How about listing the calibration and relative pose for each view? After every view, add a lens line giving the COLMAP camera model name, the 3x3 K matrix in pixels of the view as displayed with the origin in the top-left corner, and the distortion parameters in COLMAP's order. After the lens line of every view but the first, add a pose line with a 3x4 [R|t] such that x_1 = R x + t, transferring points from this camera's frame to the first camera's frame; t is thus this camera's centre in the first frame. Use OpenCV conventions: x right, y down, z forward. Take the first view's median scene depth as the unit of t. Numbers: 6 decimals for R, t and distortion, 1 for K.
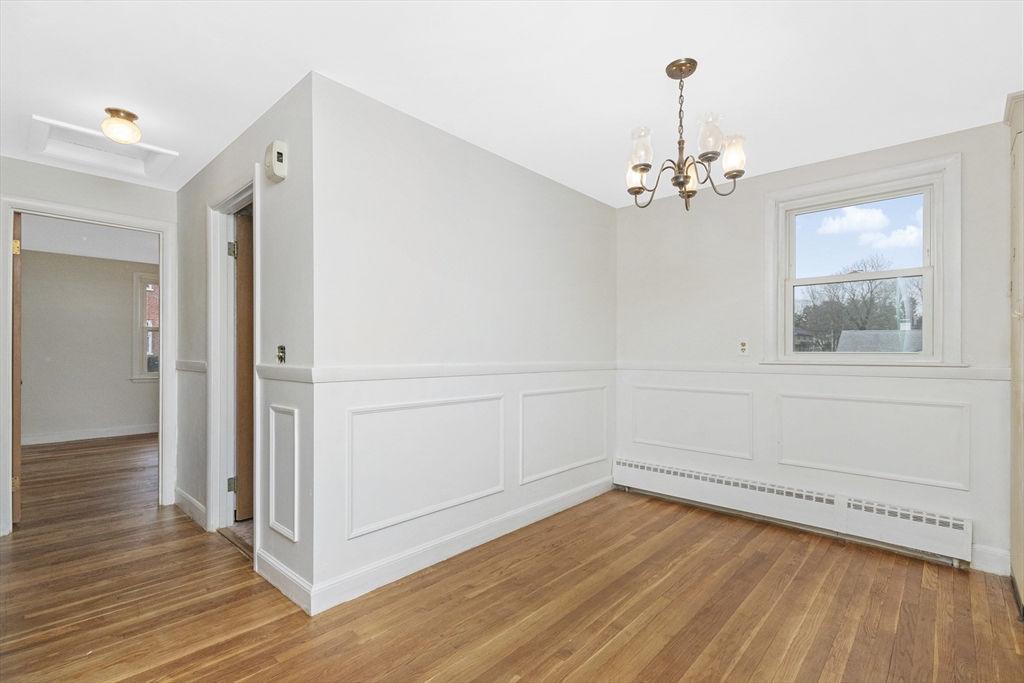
lens RADIAL K [[471.4, 0, 520.0], [0, 471.4, 347.0], [0, 0, 1]] dist [0.011524, -0.001064]
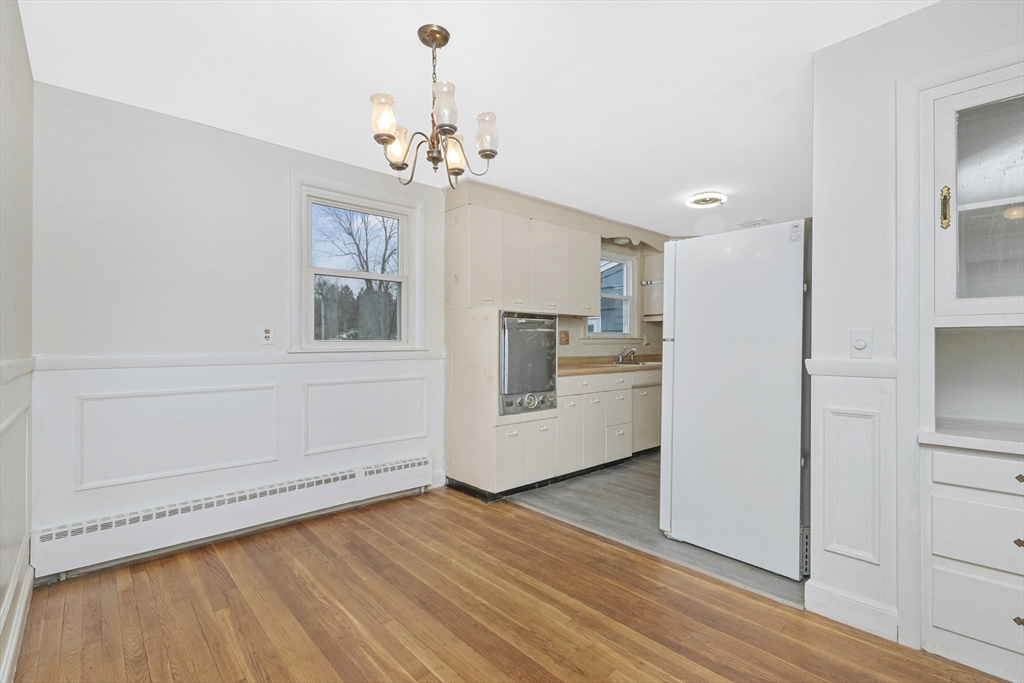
lens RADIAL K [[471.4, 0, 520.0], [0, 471.4, 347.0], [0, 0, 1]] dist [0.011524, -0.001064]
pose [[0.093375, -0.011378, 0.995566, -0.410585], [-0.009310, 0.999881, 0.012301, 0.009493], [-0.995587, -0.010417, 0.093258, 0.530205]]
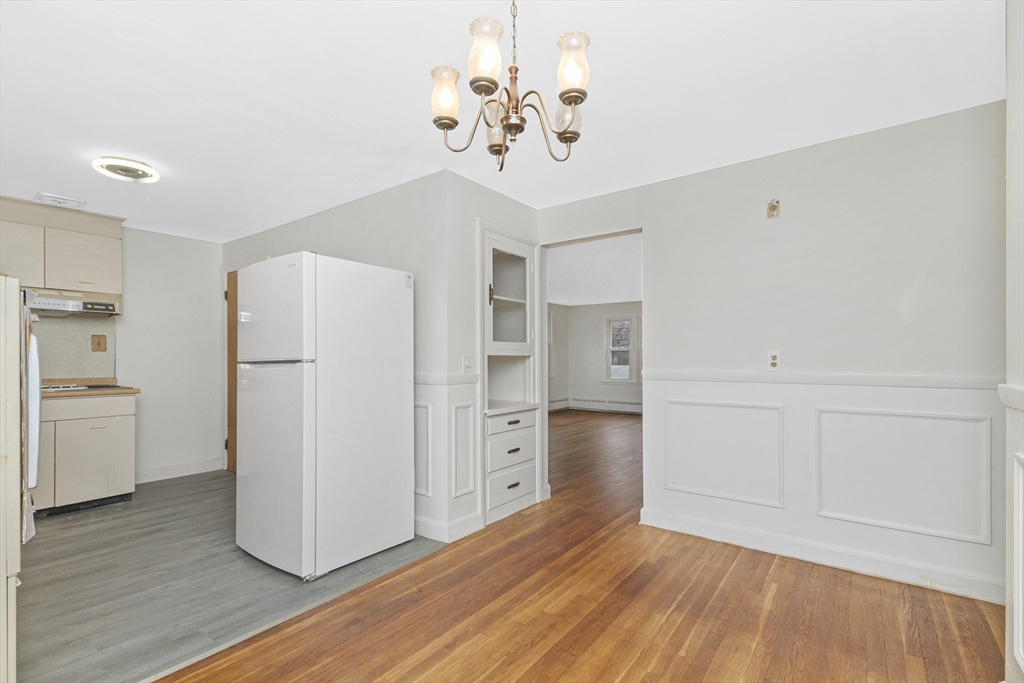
lens RADIAL K [[465.1, 0, 516.7], [0, 465.1, 361.7], [0, 0, 1]] dist [0.012193, -0.000246]
pose [[-0.995468, -0.003230, -0.095043, 1.189246], [-0.002654, 0.999977, -0.006189, 0.009692], [0.095061, -0.005909, -0.995454, 2.101543]]
